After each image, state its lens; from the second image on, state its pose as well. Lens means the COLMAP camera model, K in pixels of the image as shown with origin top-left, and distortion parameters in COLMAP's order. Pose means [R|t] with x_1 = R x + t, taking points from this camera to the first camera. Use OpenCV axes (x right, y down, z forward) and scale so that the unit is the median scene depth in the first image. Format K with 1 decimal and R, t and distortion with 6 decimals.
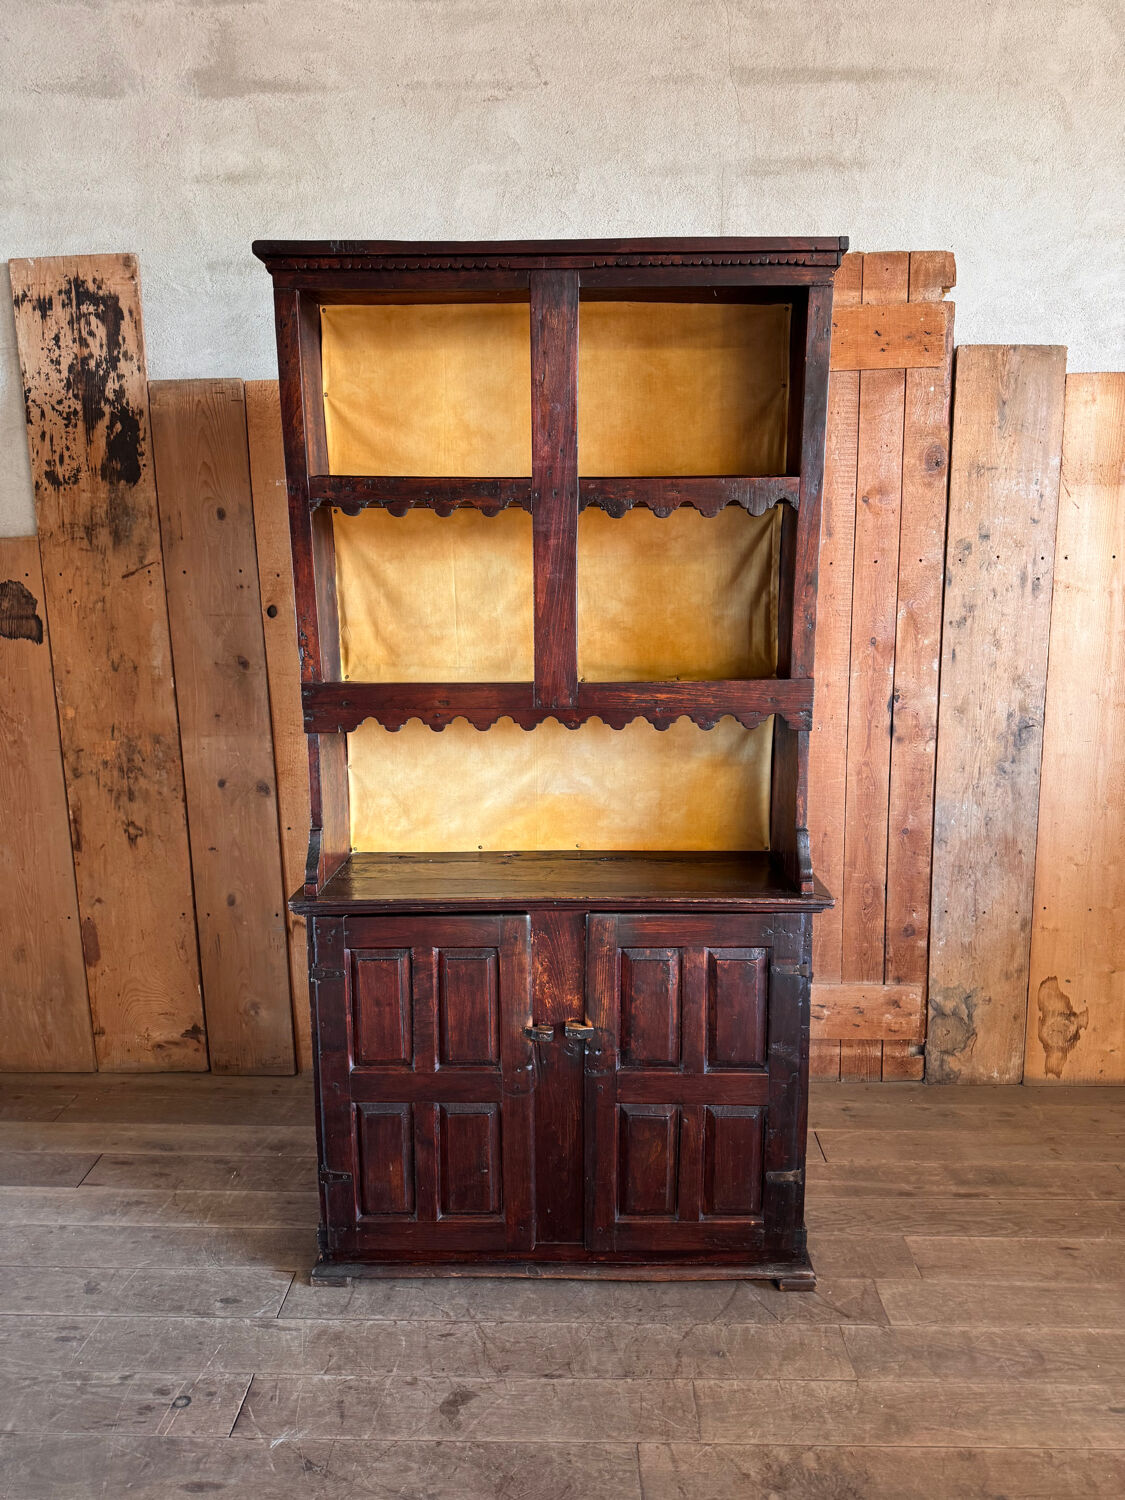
lens RADIAL K [[1113.8, 0, 561.3], [0, 1113.8, 763.9], [0, 0, 1]] dist [-0.001670, -0.007591]
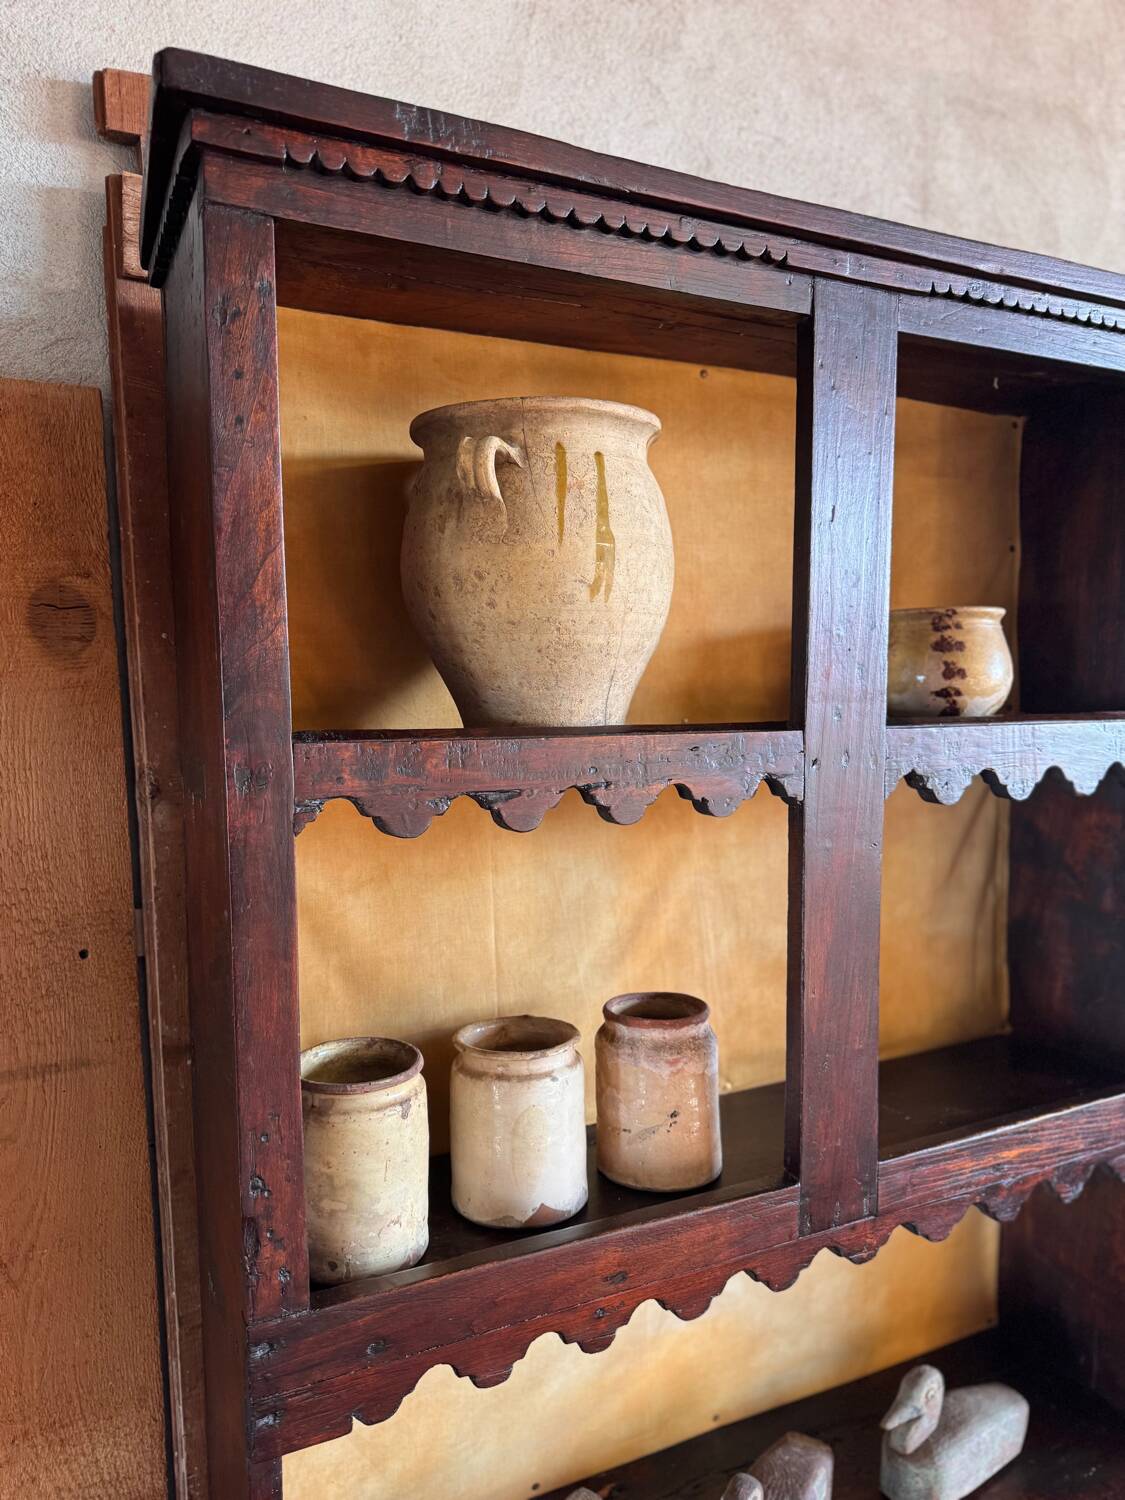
lens RADIAL K [[1057.8, 0, 565.1], [0, 1057.8, 751.3], [0, 0, 1]] dist [-0.001844, -0.005218]
pose [[0.878681, -0.043868, 0.475390, -0.234654], [0.105043, 0.989132, -0.102879, -0.186537], [-0.465710, 0.140334, 0.873739, 0.660572]]
